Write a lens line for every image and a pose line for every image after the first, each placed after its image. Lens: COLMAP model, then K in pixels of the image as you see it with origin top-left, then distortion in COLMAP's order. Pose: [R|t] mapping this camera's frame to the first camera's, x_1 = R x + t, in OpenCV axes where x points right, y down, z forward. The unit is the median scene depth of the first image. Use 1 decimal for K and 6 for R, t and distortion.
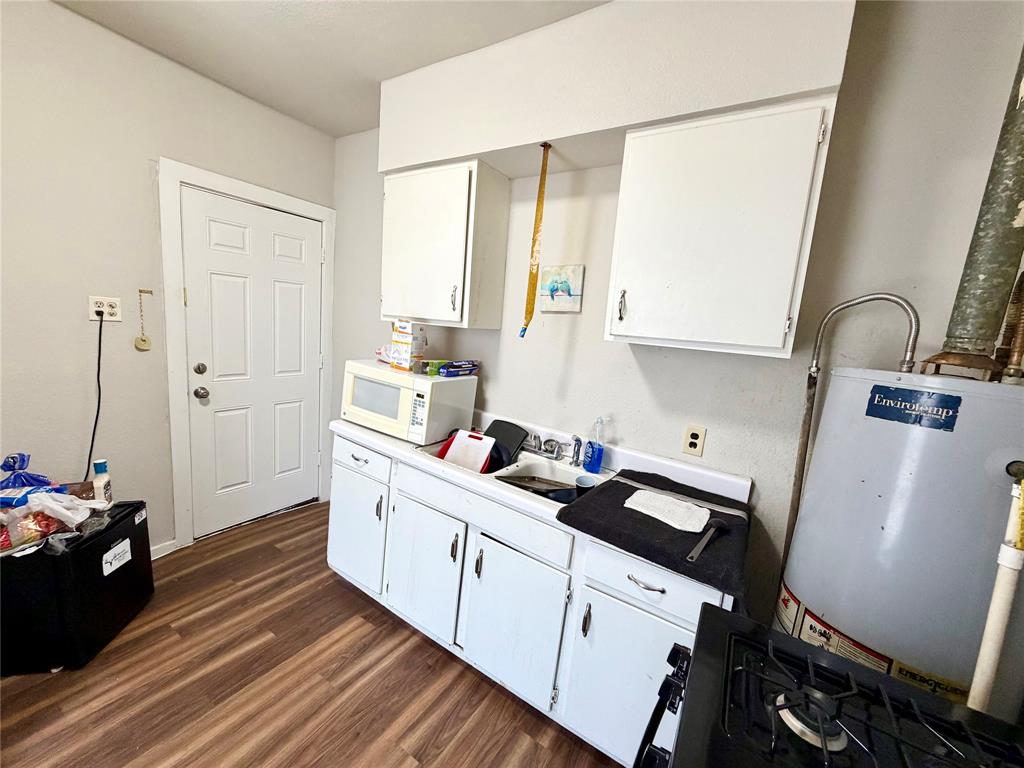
lens RADIAL K [[407.0, 0, 508.4], [0, 407.0, 384.8], [0, 0, 1]] dist [-0.001031, -0.000349]
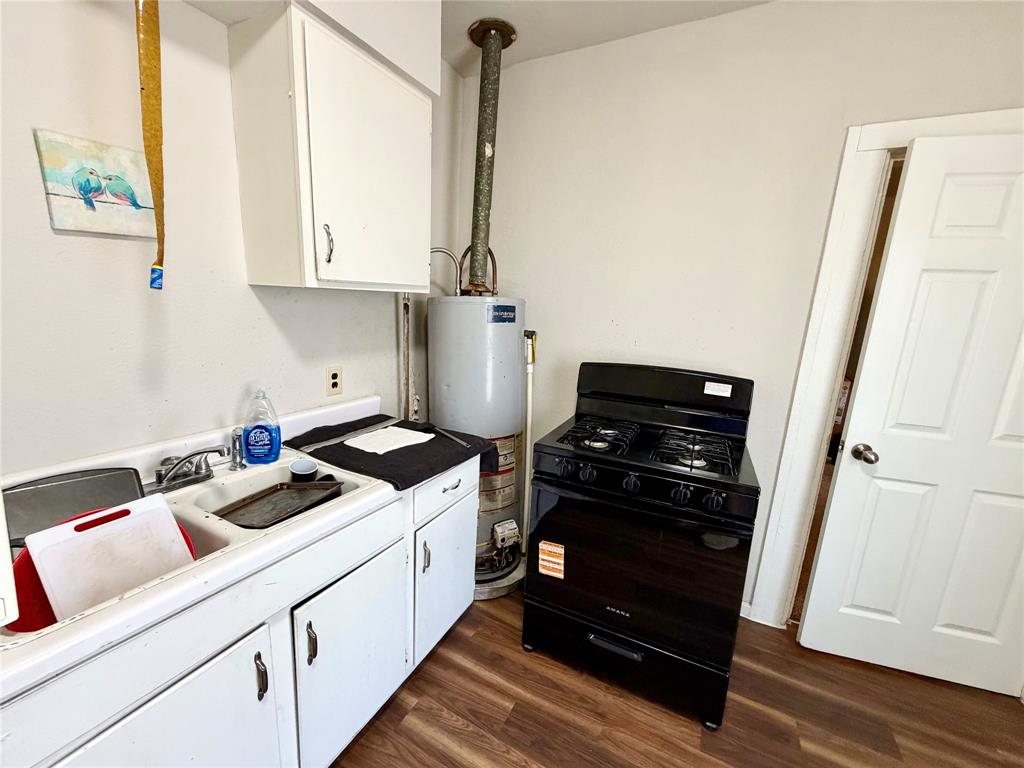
lens RADIAL K [[407.0, 0, 511.9], [0, 407.0, 385.5], [0, 0, 1]] dist [-0.001031, -0.000349]
pose [[-0.088167, -0.293434, 0.951905, -0.569938], [0.099191, 0.948290, 0.301507, -0.117365], [-0.991155, 0.121003, -0.054502, 0.623960]]
